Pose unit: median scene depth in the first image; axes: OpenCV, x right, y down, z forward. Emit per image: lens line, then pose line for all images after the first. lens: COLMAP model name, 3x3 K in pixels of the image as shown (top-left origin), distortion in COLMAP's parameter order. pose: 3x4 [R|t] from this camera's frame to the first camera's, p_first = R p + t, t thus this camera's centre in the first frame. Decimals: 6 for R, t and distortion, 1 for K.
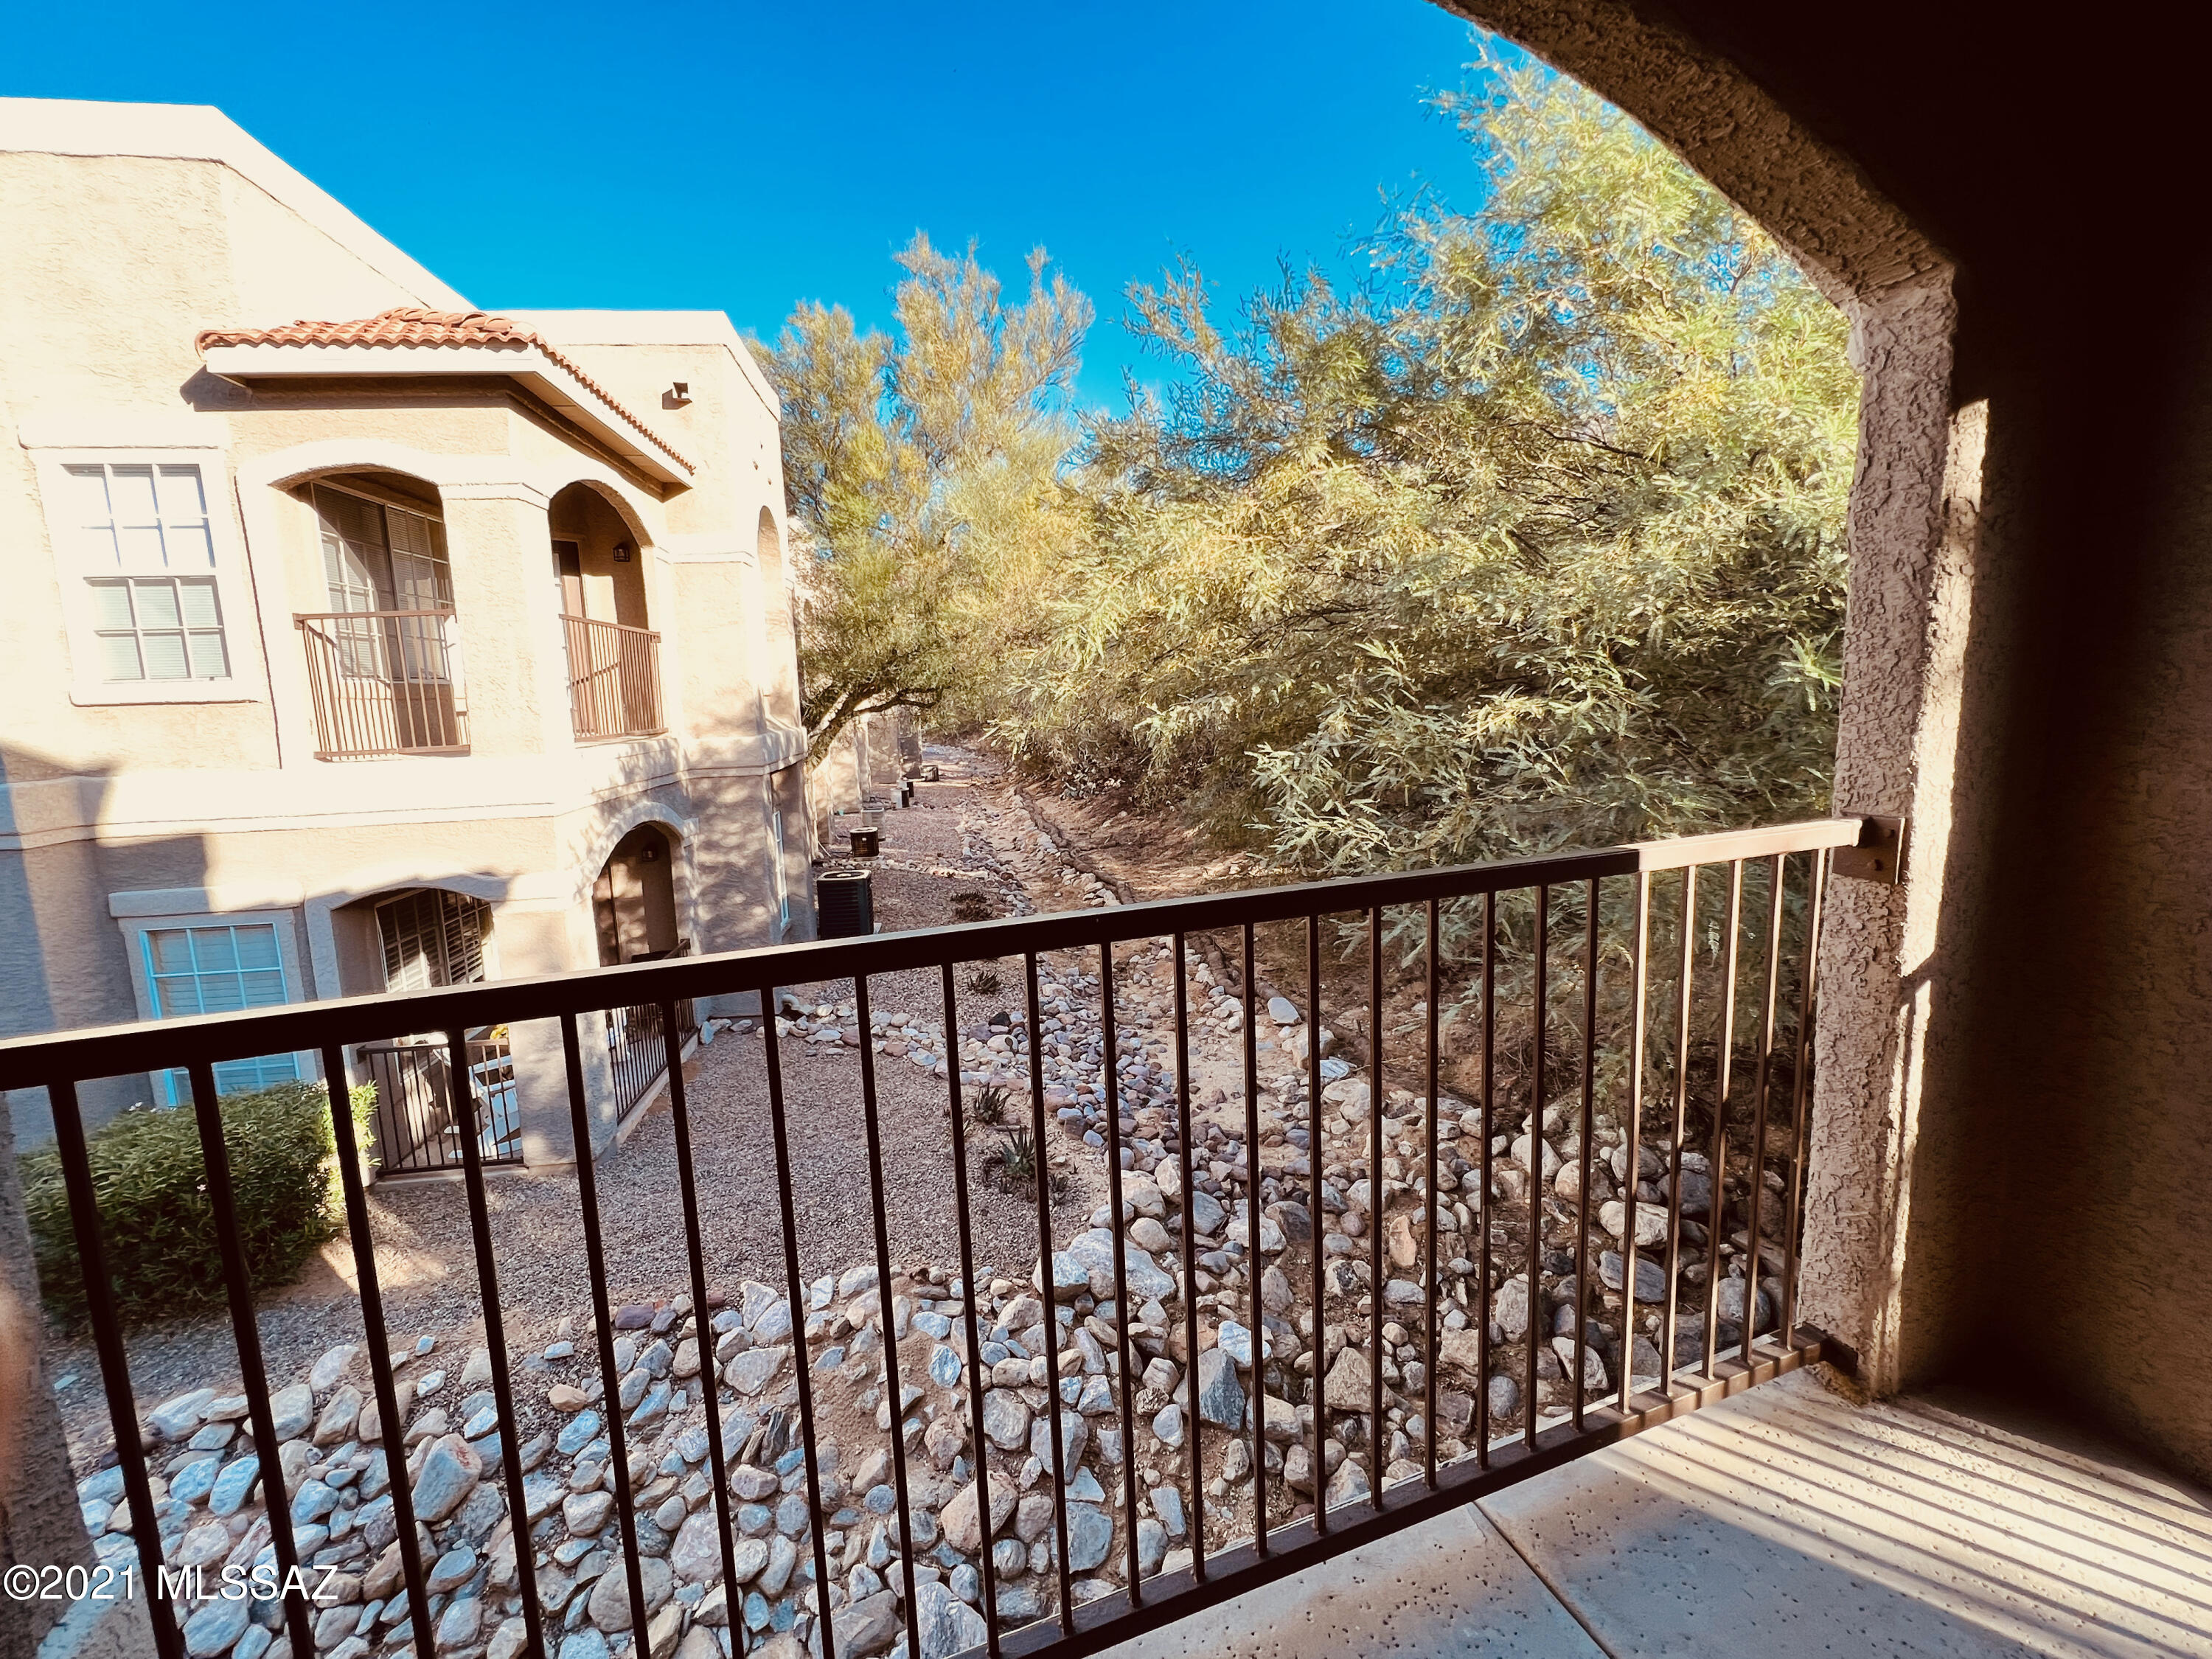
lens RADIAL K [[961.6, 0, 1106.1], [0, 961.6, 824.3], [0, 0, 1]] dist [-0.004991, 0.000568]
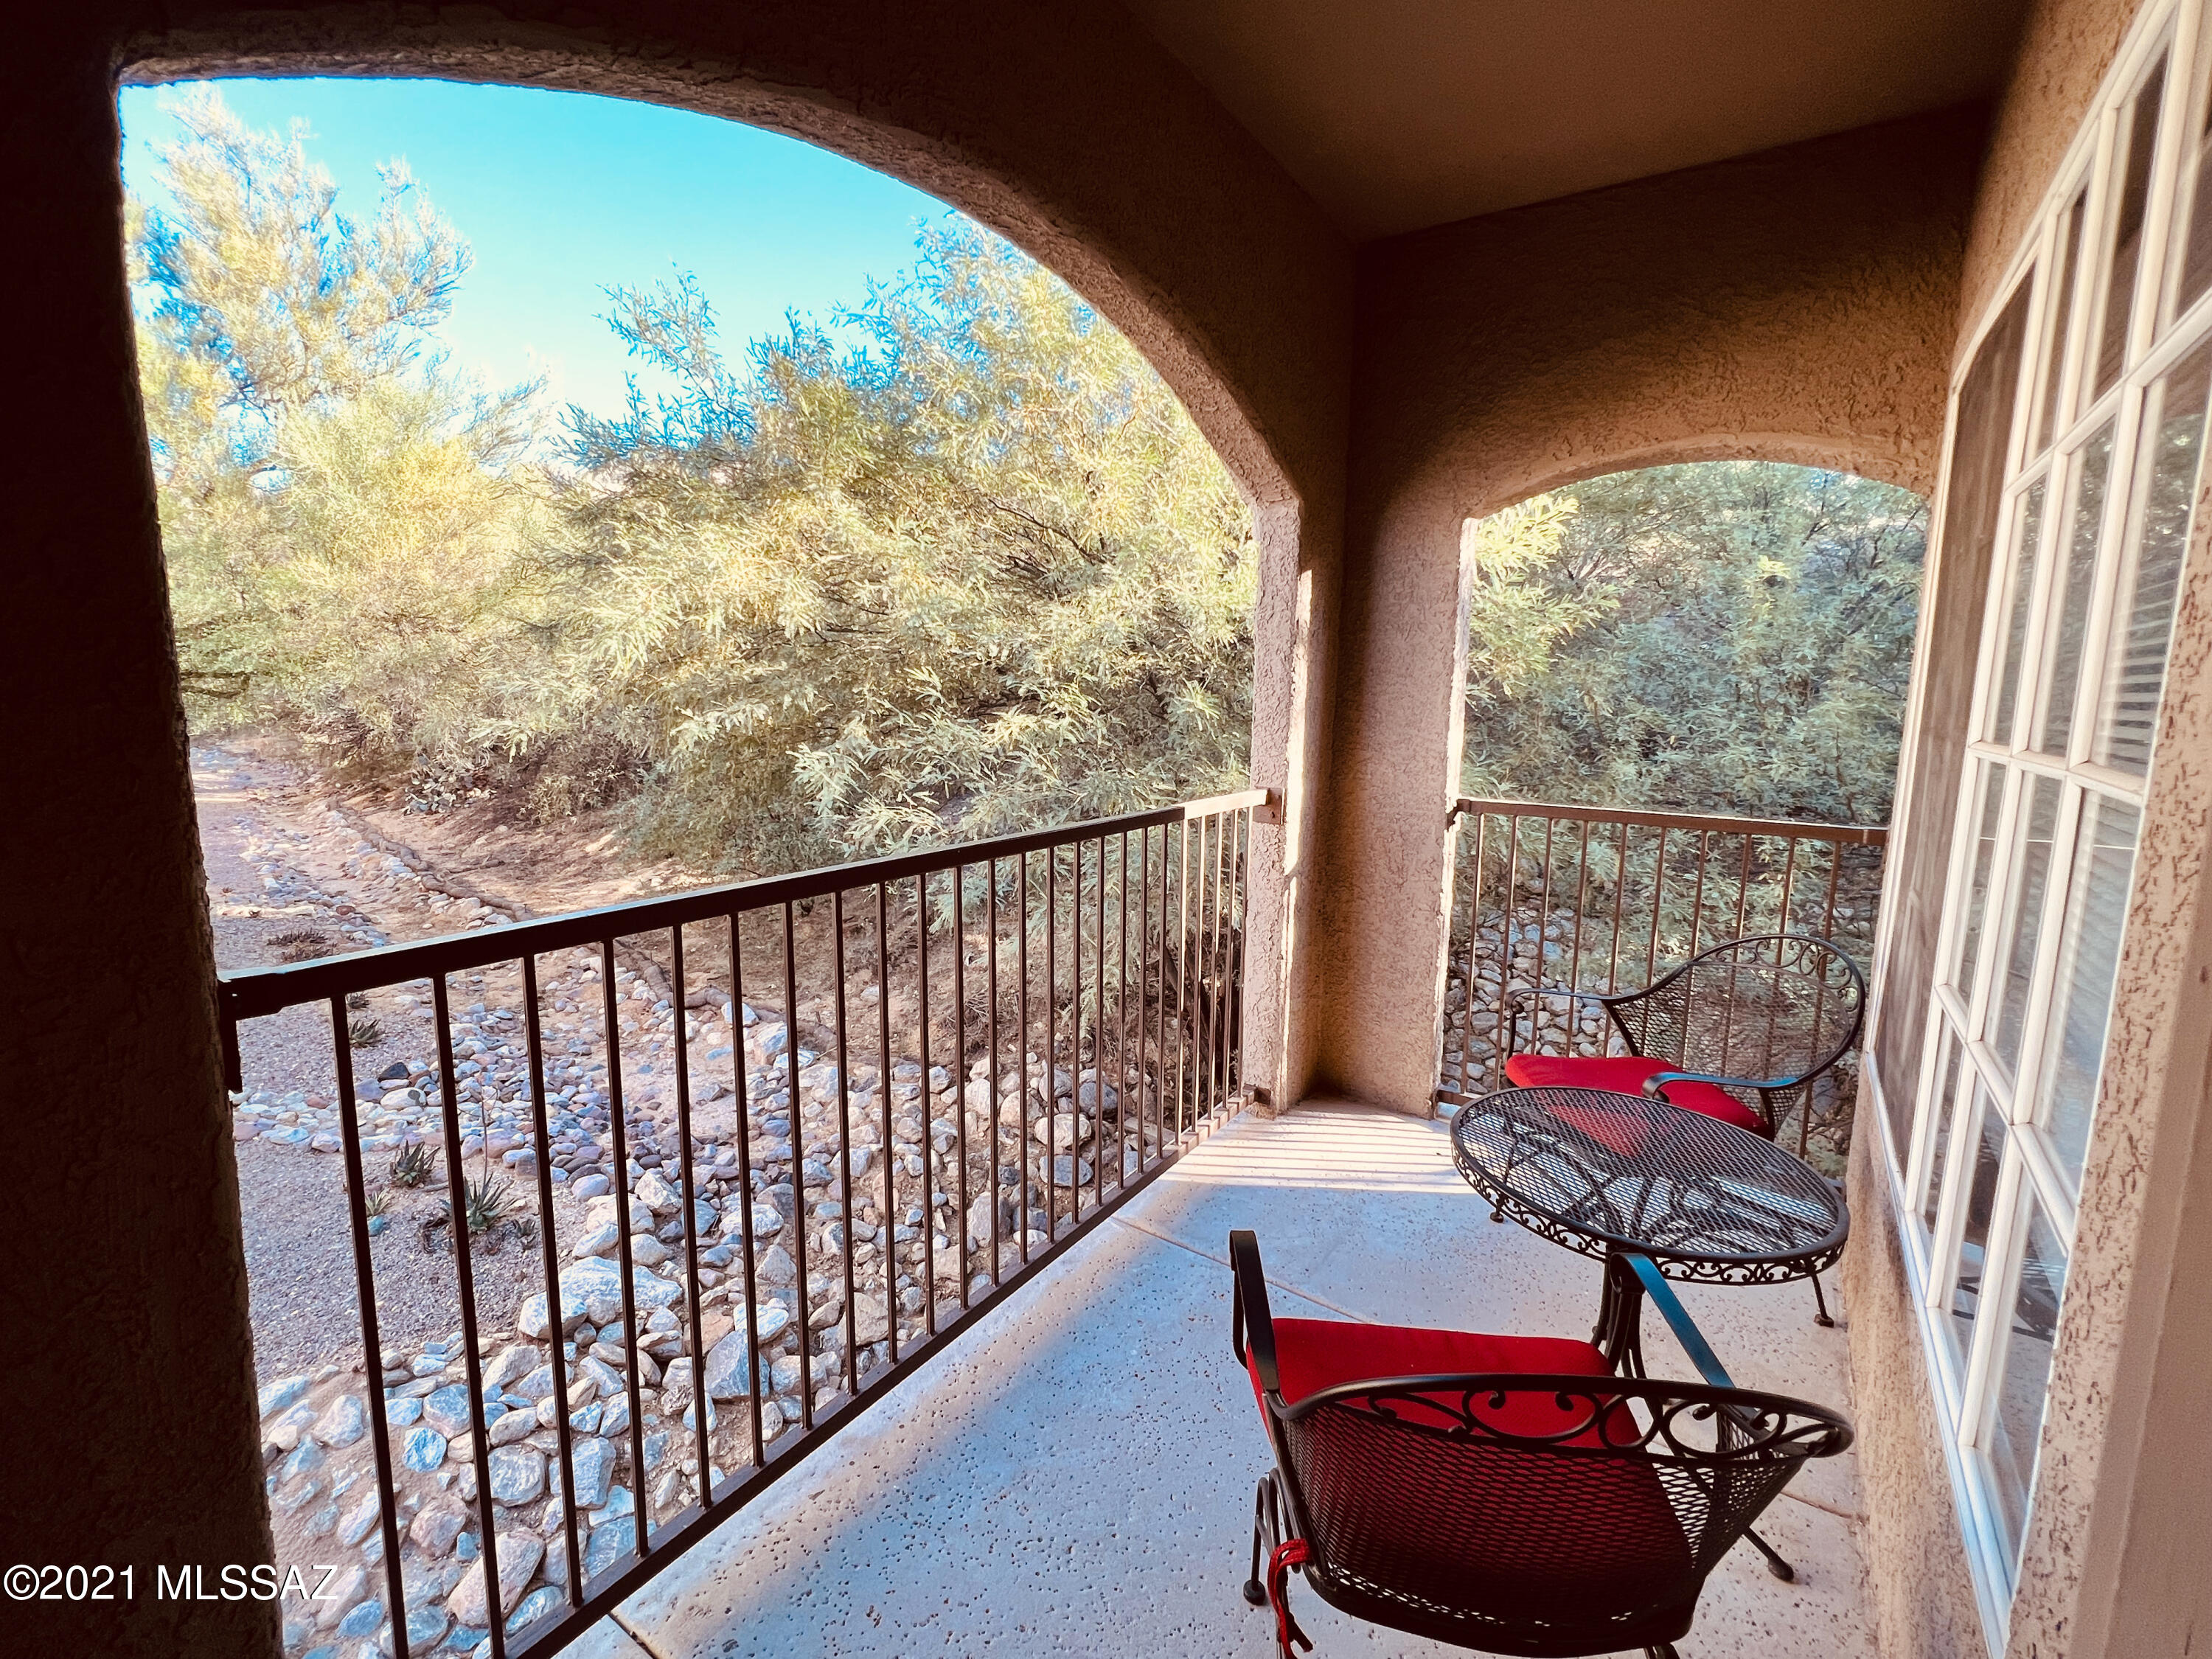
lens RADIAL K [[961.6, 0, 1107.5], [0, 961.6, 829.1], [0, 0, 1]] dist [-0.004991, 0.000568]
pose [[0.810155, -0.034132, 0.585222, -0.132788], [0.037158, 0.999286, 0.006841, 0.011382], [-0.585037, 0.016203, 0.810844, -0.075785]]
